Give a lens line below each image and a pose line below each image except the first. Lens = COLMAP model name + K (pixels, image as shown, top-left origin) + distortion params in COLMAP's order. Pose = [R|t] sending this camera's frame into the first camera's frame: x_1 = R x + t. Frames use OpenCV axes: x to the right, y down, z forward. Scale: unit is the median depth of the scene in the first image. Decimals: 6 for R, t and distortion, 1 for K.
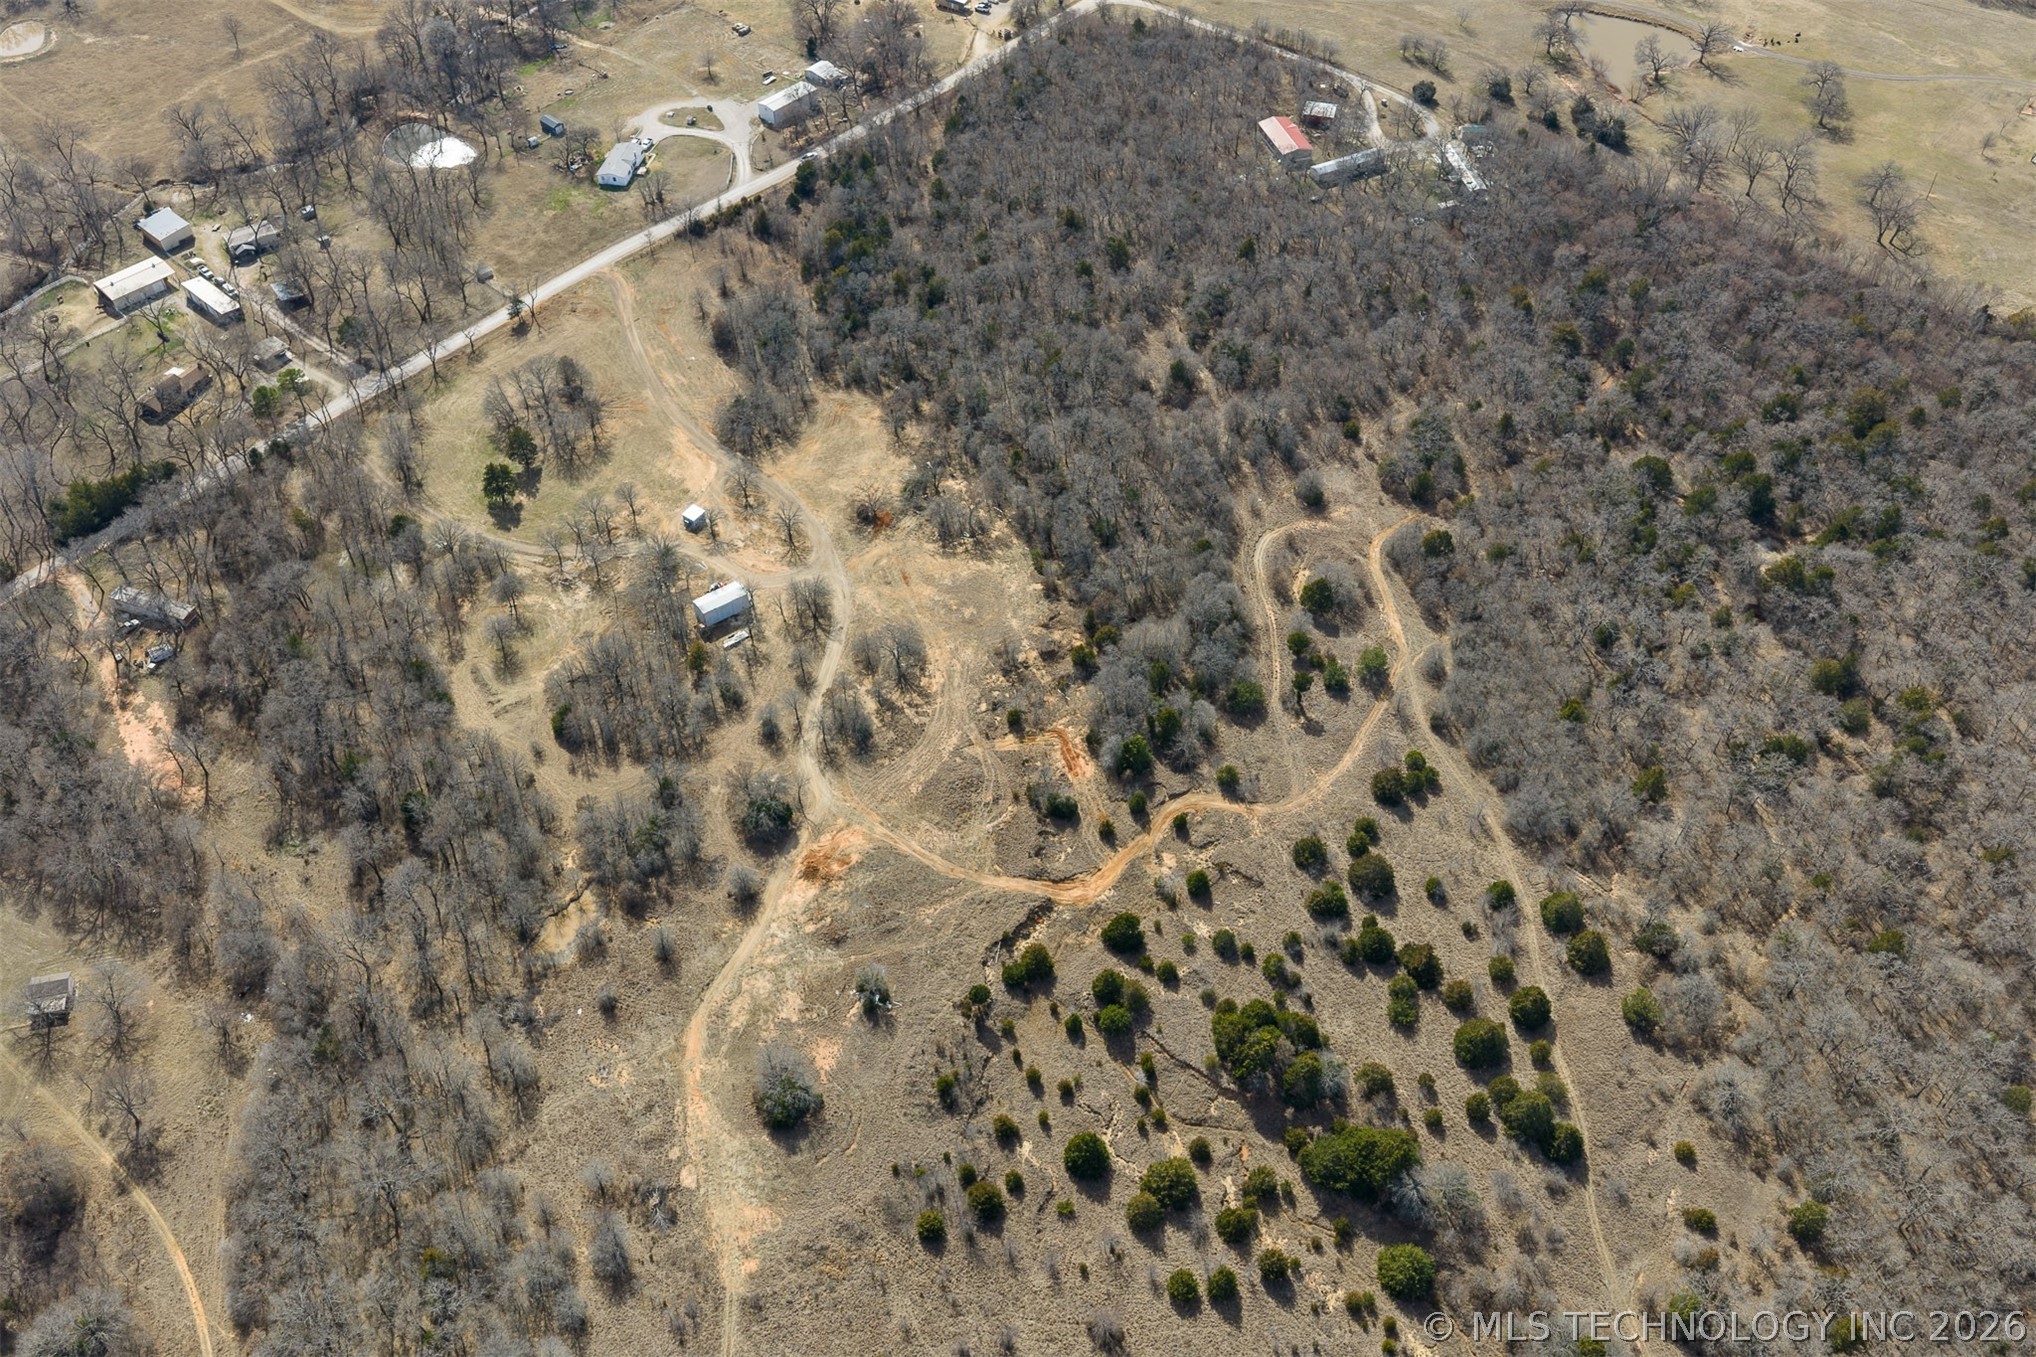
lens RADIAL K [[1683.2, 0, 1030.4], [0, 1683.2, 679.9], [0, 0, 1]] dist [0.029535, -0.061306]
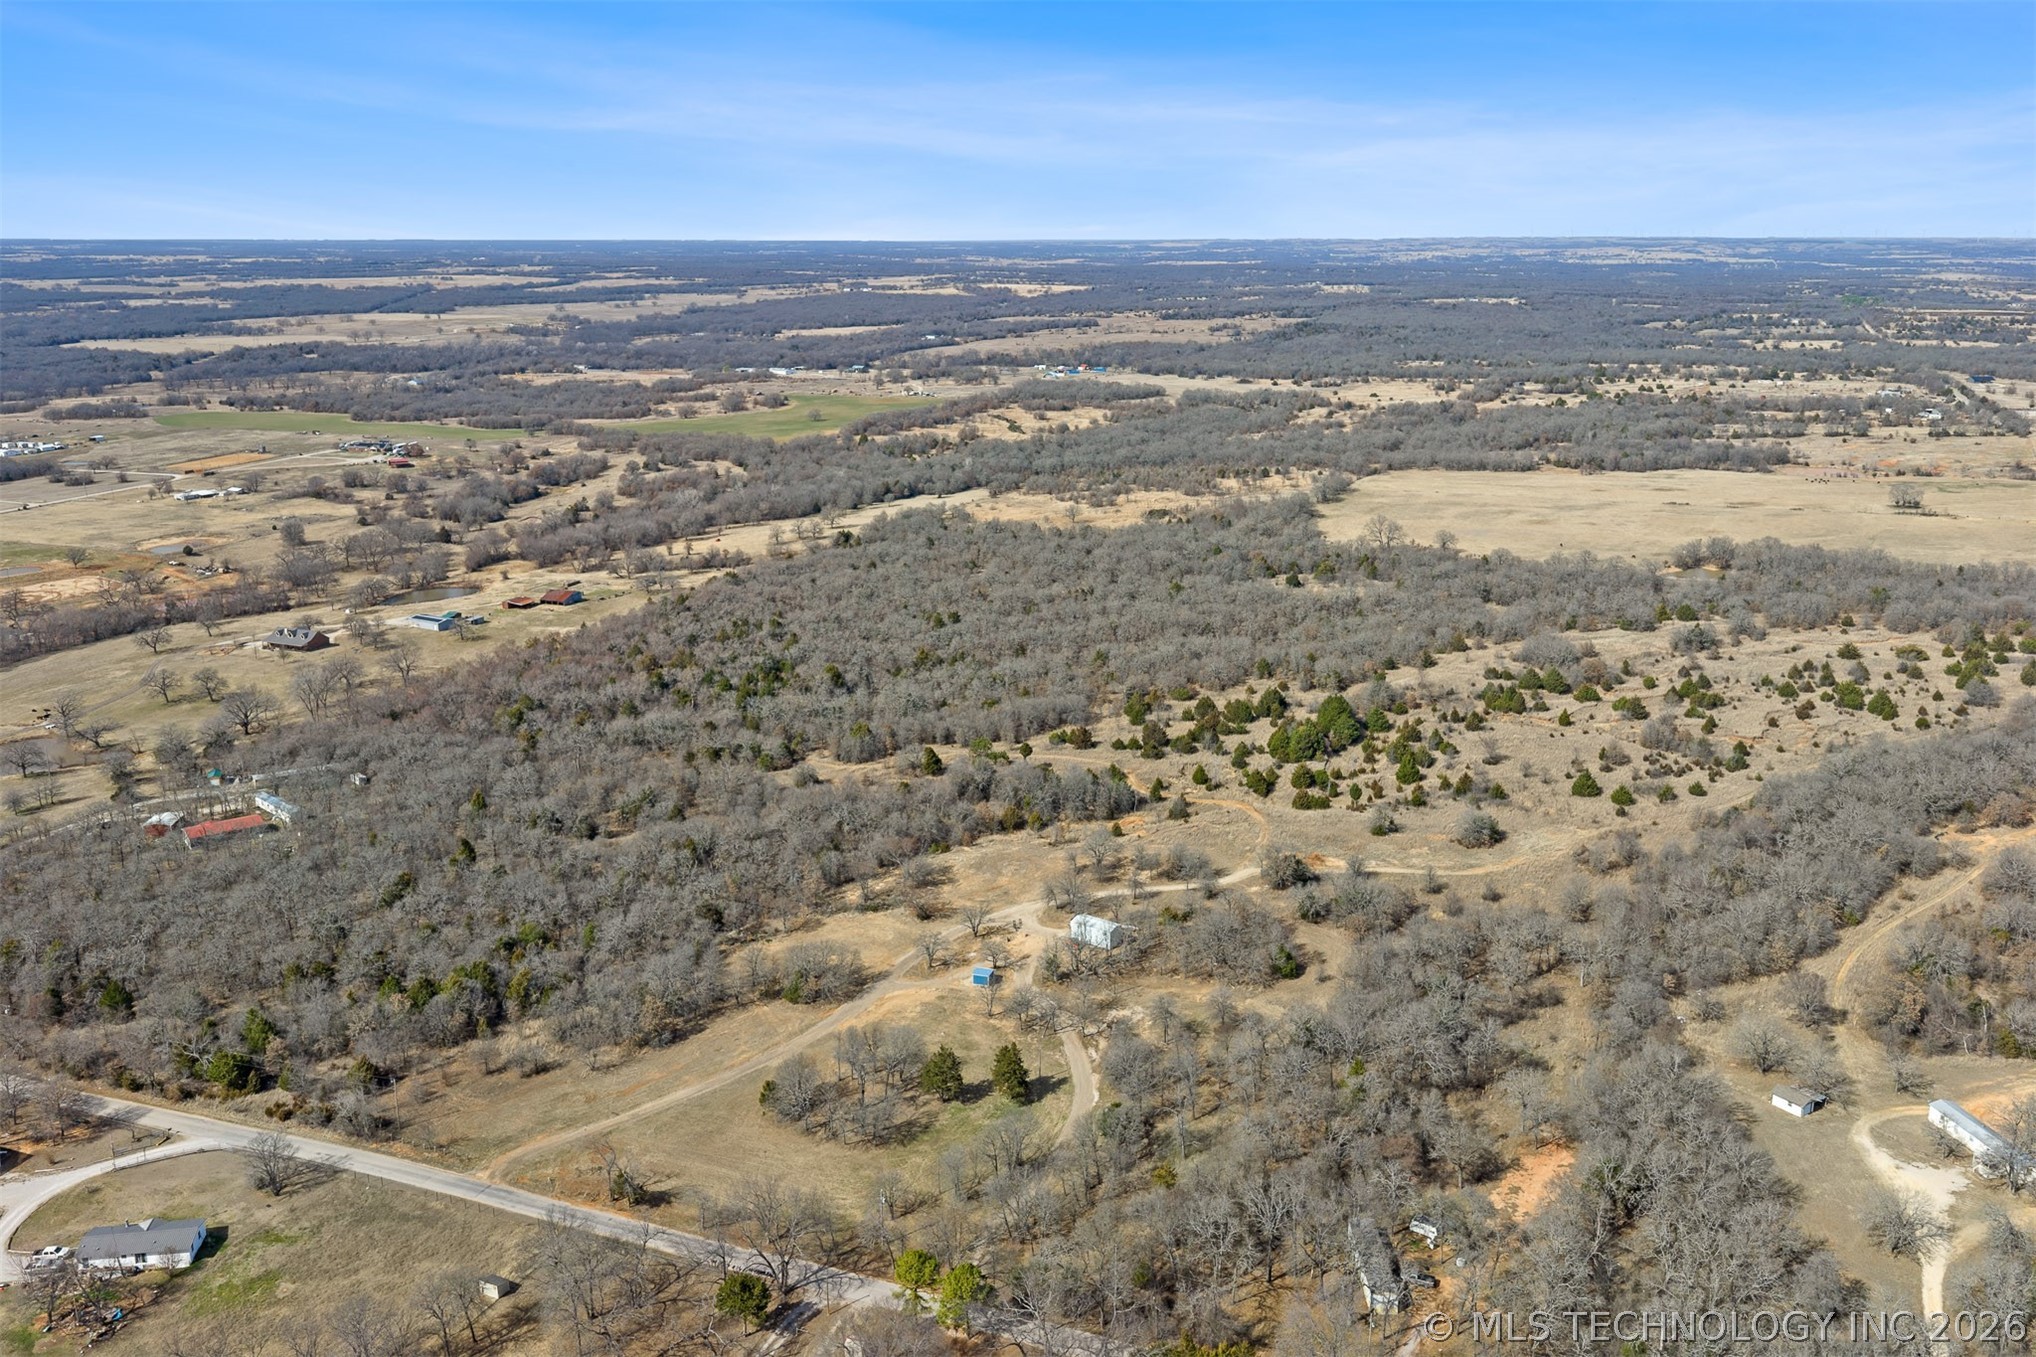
lens RADIAL K [[1683.2, 0, 1030.4], [0, 1683.2, 679.9], [0, 0, 1]] dist [0.029535, -0.061306]
pose [[-0.335451, -0.239903, 0.910999, -1.119803], [0.700462, 0.583124, 0.411486, -0.614002], [-0.629942, 0.776153, -0.027567, 0.970818]]
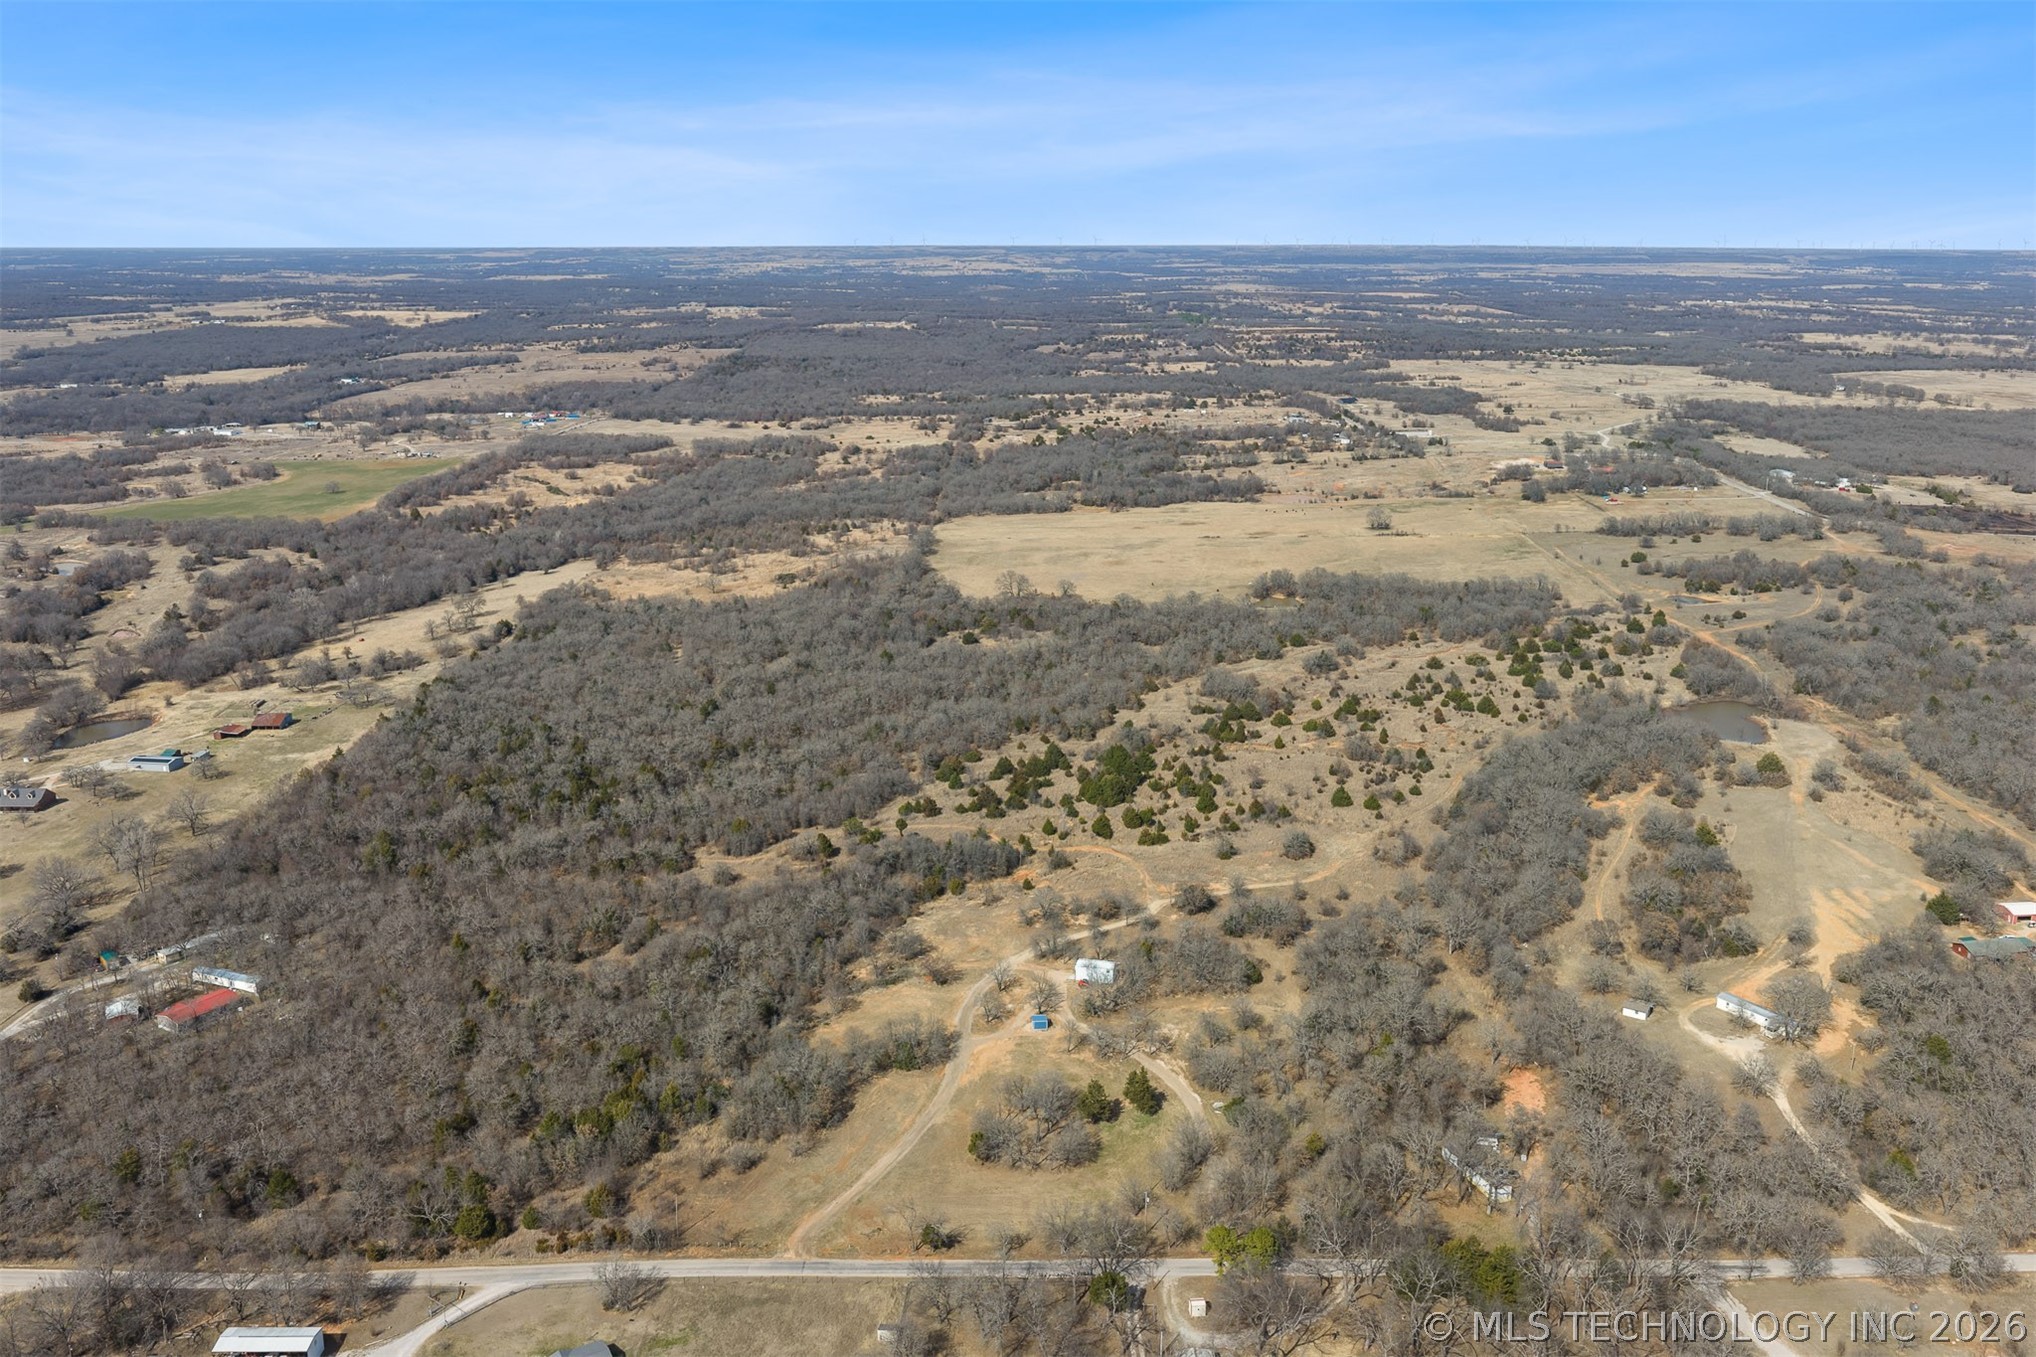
lens RADIAL K [[1683.2, 0, 1030.4], [0, 1683.2, 679.9], [0, 0, 1]] dist [0.029535, -0.061306]
pose [[-0.664805, -0.186947, 0.723246, -1.075029], [0.556558, 0.521839, 0.646473, -1.054815], [-0.498274, 0.832307, -0.242874, 1.196892]]
